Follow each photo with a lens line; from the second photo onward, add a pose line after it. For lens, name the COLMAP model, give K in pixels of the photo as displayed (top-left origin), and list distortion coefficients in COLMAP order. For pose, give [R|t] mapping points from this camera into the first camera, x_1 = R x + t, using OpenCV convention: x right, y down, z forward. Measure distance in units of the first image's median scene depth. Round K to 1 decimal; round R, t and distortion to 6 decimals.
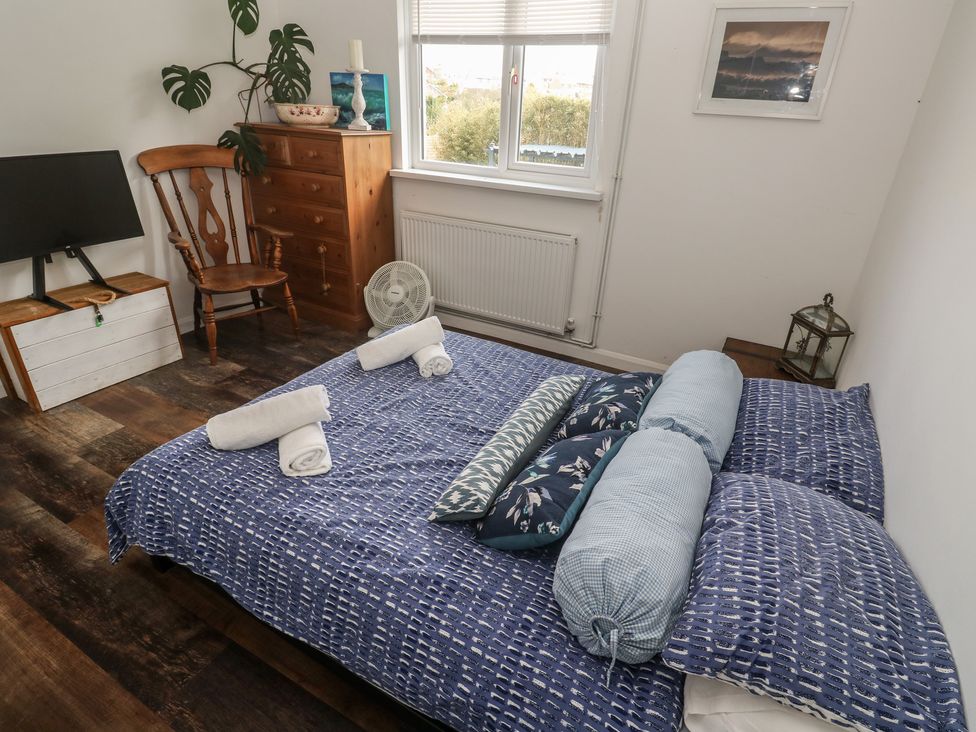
lens RADIAL K [[529.0, 0, 494.8], [0, 529.0, 366.5], [0, 0, 1]] dist [-0.012247, -0.005867]
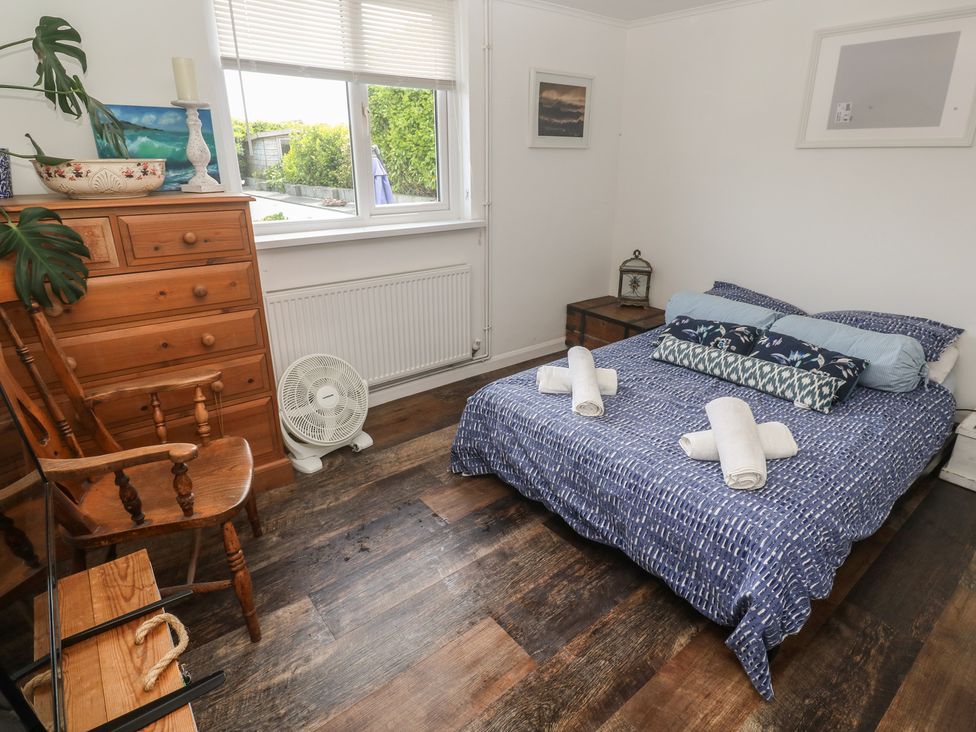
lens RADIAL K [[563.8, 0, 496.9], [0, 563.8, 362.4], [0, 0, 1]] dist [-0.000050, -0.010732]
pose [[0.360762, -0.366995, 0.857418, -1.102405], [0.421147, 0.884365, 0.201330, -0.346900], [-0.832157, 0.288467, 0.473604, 0.596627]]
